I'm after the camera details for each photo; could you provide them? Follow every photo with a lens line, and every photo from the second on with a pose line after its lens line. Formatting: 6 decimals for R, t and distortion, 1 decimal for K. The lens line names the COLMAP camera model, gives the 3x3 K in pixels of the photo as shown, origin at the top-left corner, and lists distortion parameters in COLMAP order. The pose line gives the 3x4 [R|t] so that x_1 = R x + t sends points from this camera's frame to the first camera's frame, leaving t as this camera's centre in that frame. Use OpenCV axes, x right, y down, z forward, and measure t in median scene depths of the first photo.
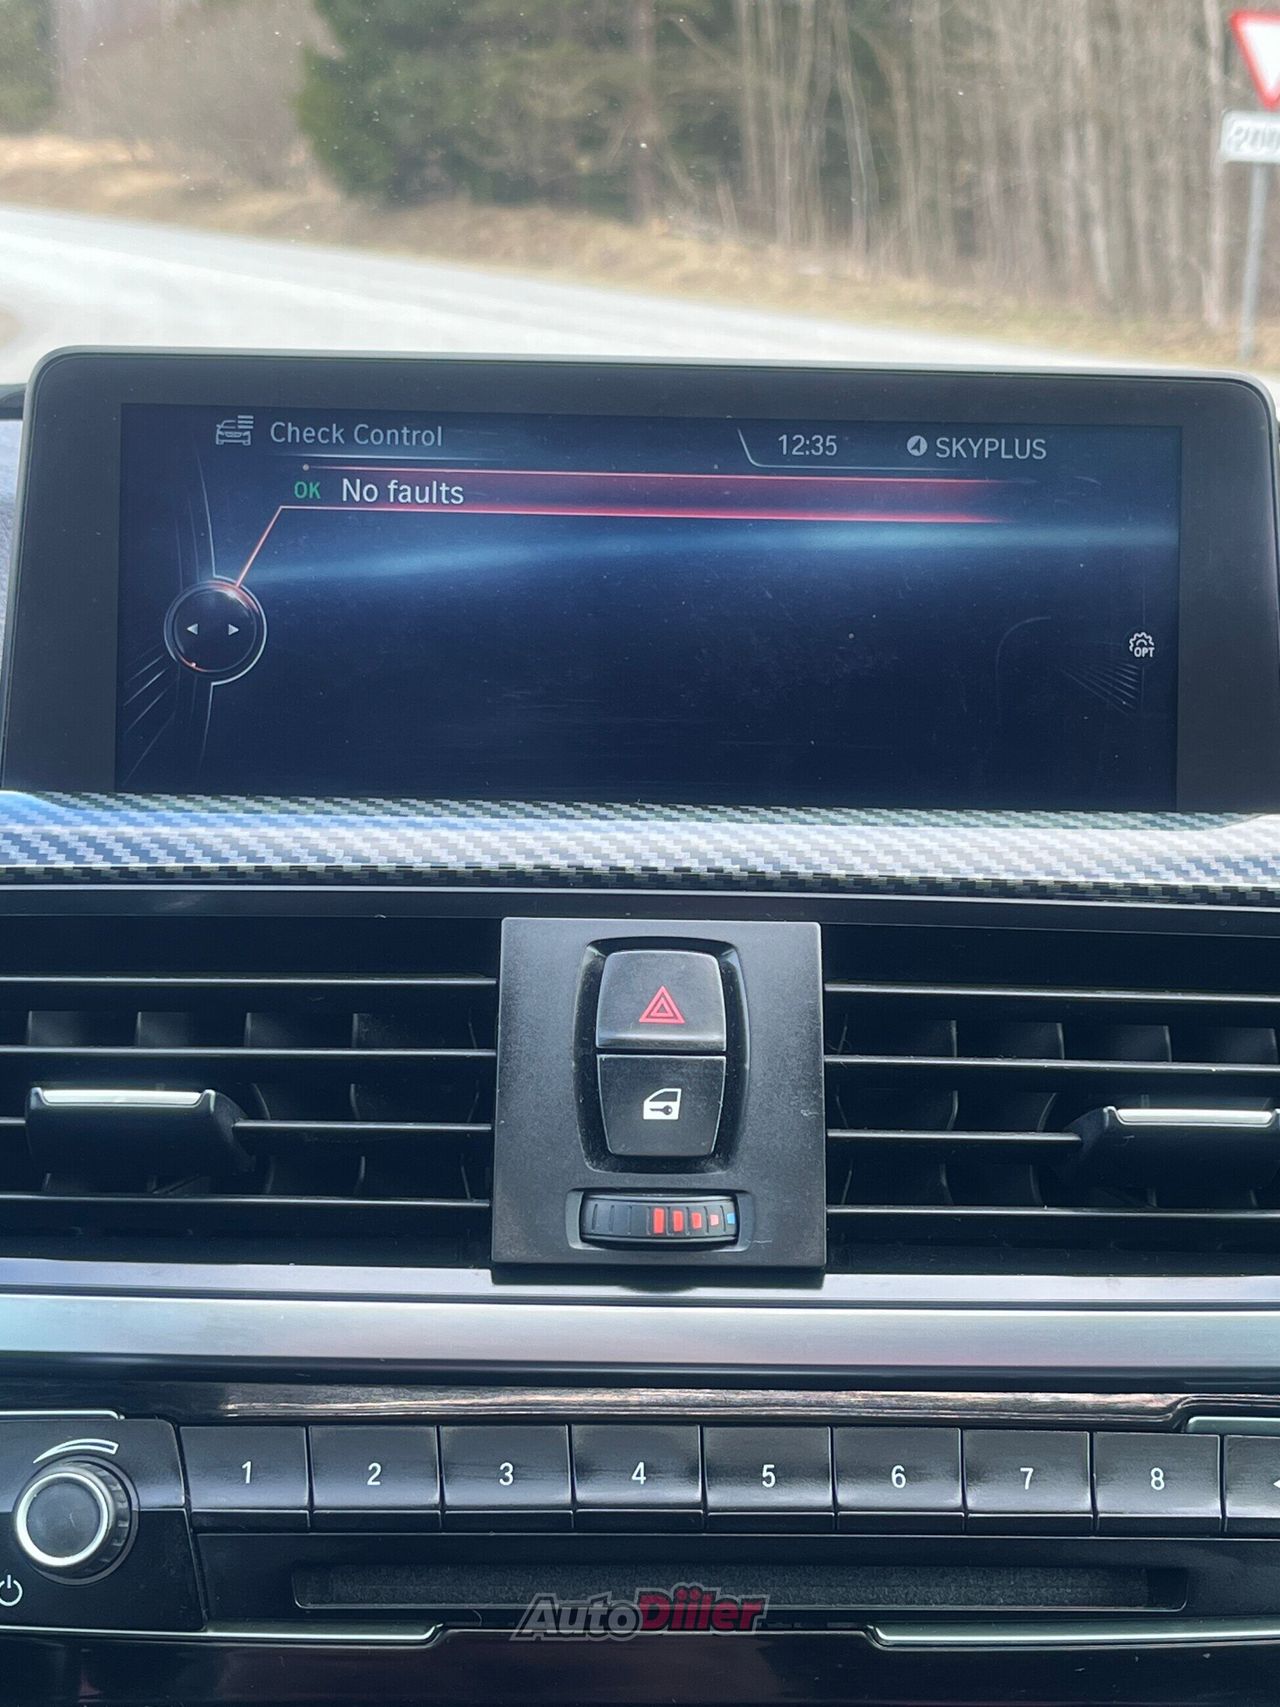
lens RADIAL K [[2703.9, 0, 639.1], [0, 2703.9, 841.3], [0, 0, 1]] dist [0.056992, 0.000000]
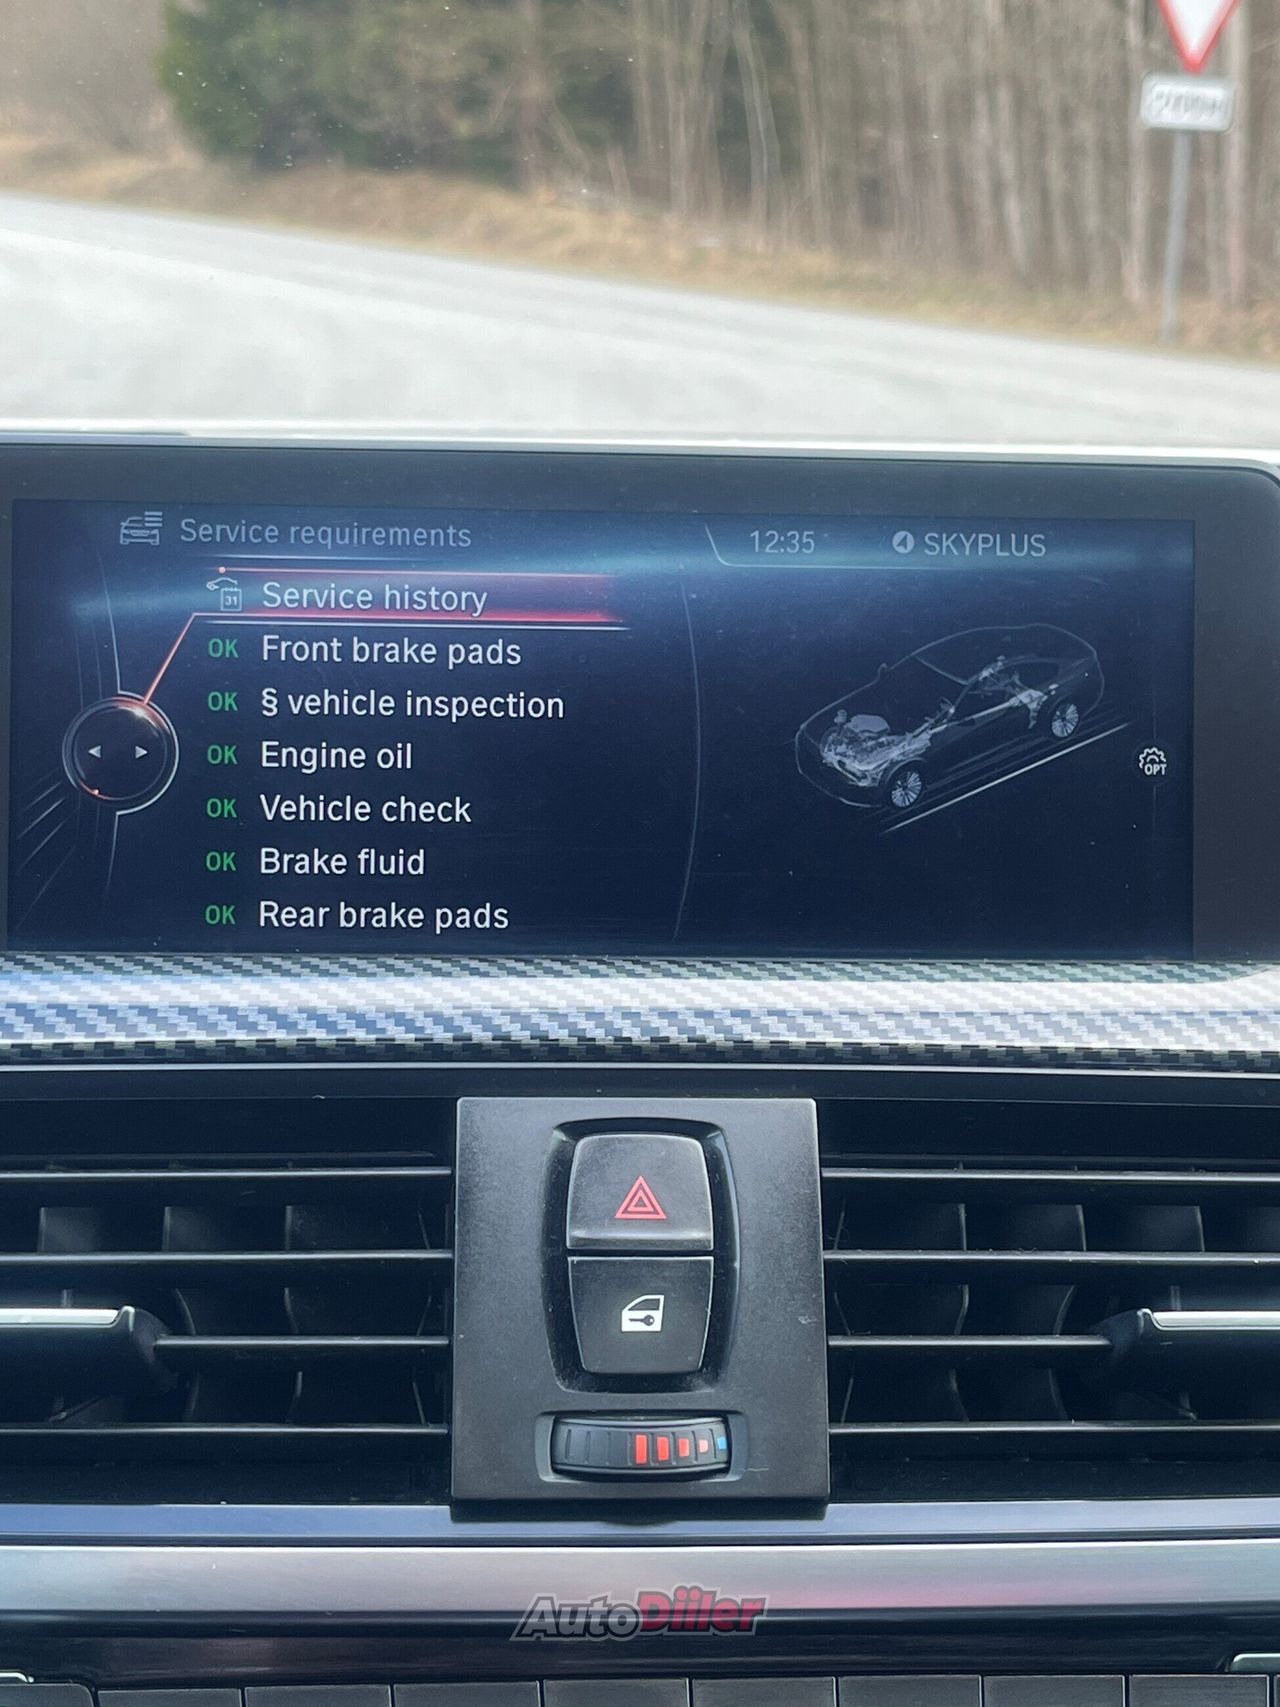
lens RADIAL K [[2893.2, 0, 645.4], [0, 2893.2, 824.1], [0, 0, 1]] dist [0.044158, 0.000000]
pose [[0.999163, -0.007364, 0.040225, -0.026252], [0.007718, 0.999933, -0.008672, -0.052104], [-0.040159, 0.008975, 0.999153, 0.049675]]
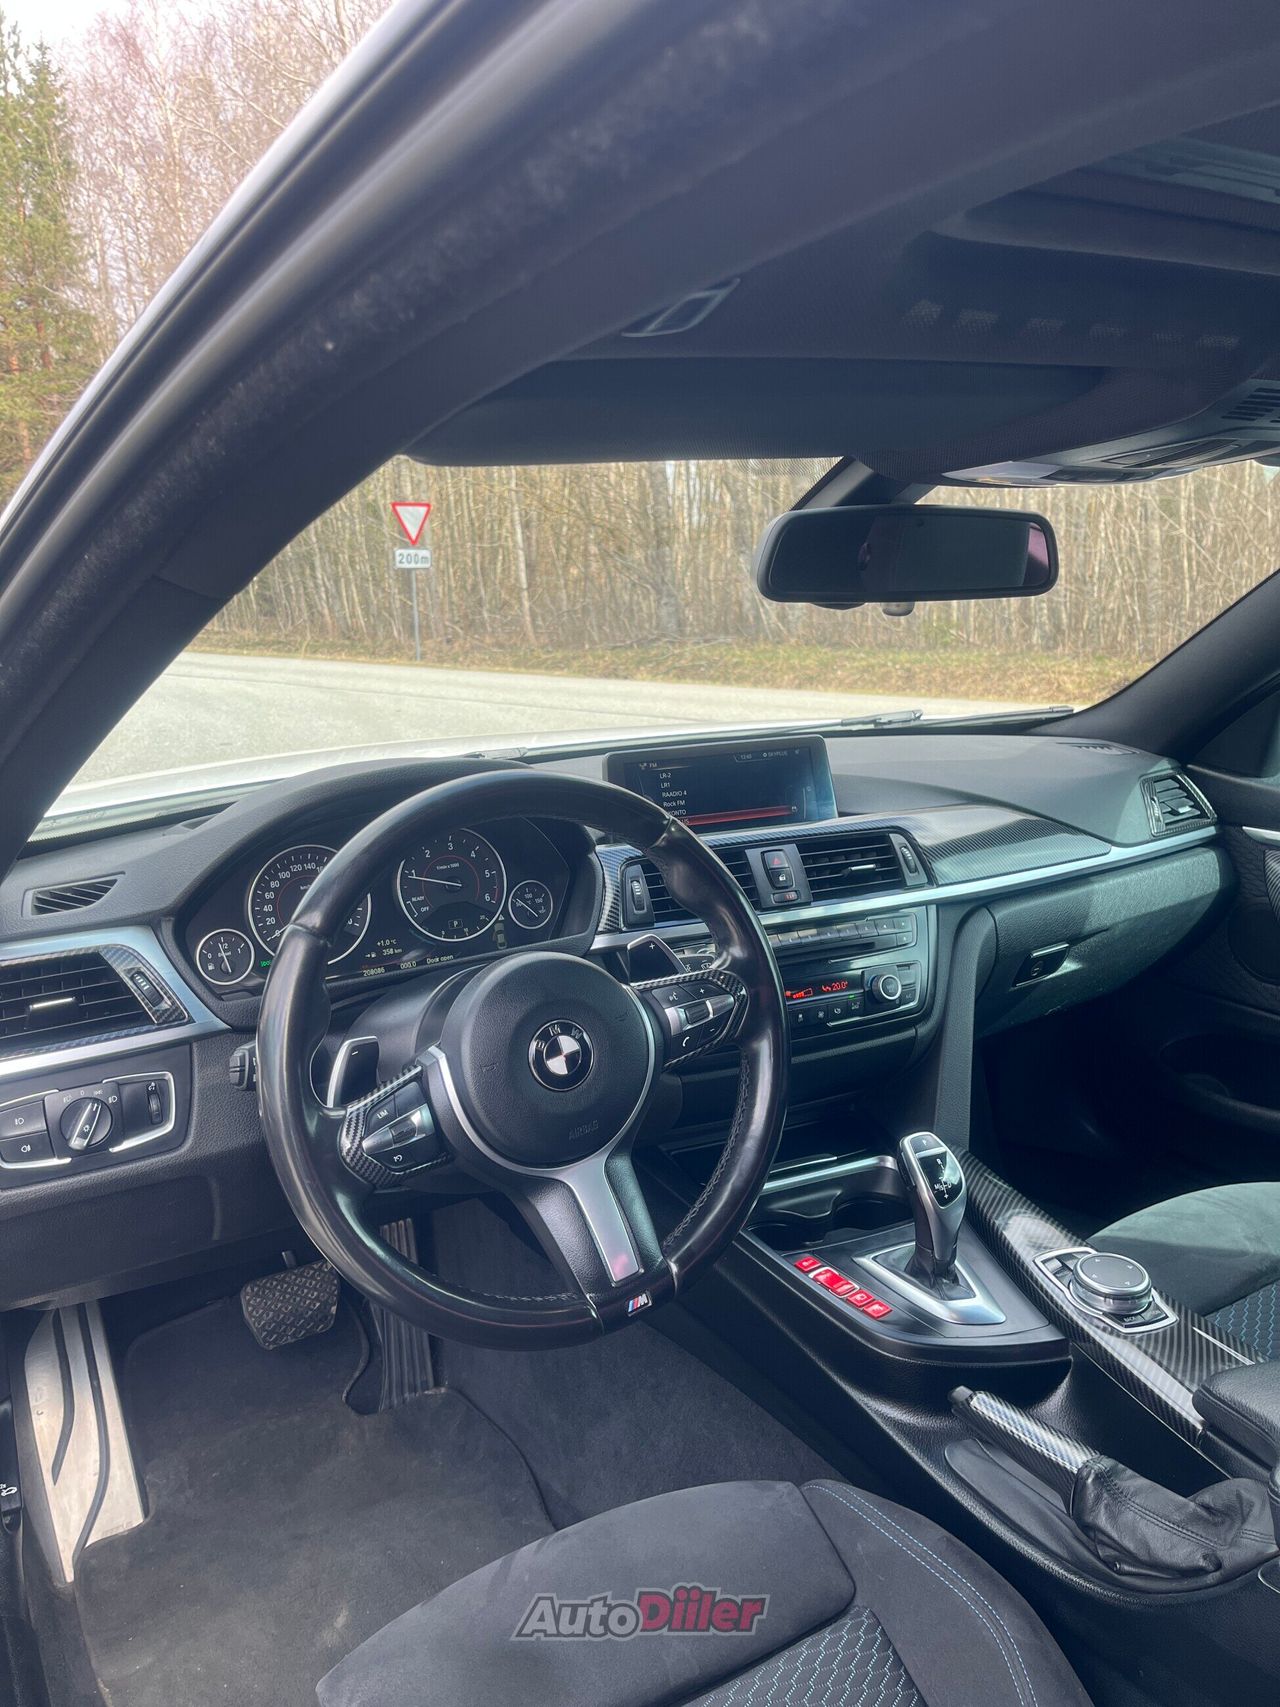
lens RADIAL K [[1301.0, 0, 630.5], [0, 1301.0, 849.2], [0, 0, 1]] dist [0.019153, -0.045782]
pose [[0.922327, -0.123783, 0.366048, -1.228812], [0.134479, 0.990909, -0.003759, 0.004964], [-0.362256, 0.052693, 0.930588, -1.379221]]
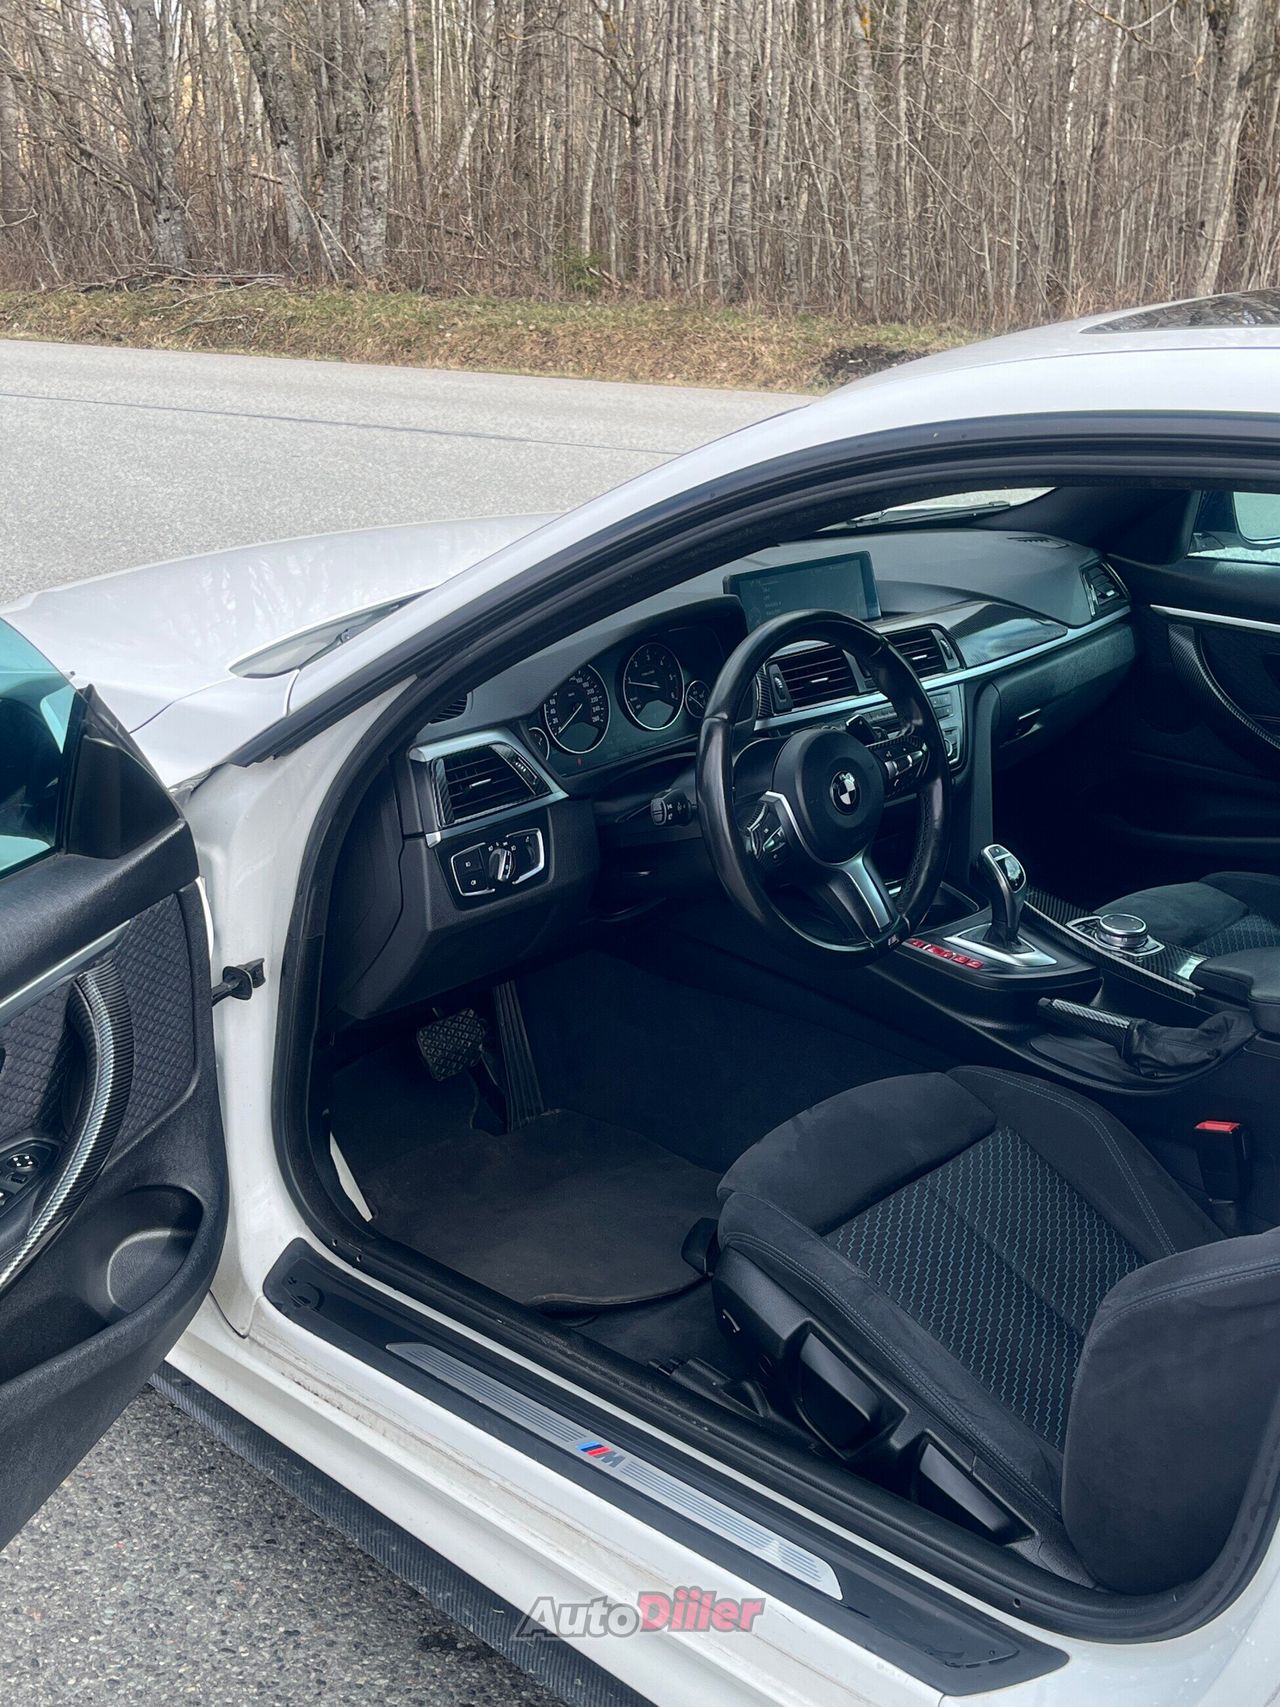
lens RADIAL K [[1981.3, 0, 630.2], [0, 1981.3, 852.7], [0, 0, 1]] dist [0.039004, 0.000000]
pose [[0.780512, -0.232237, 0.580403, -4.348896], [0.163599, 0.971960, 0.168907, -0.546825], [-0.603354, -0.036881, 0.796620, -3.293921]]
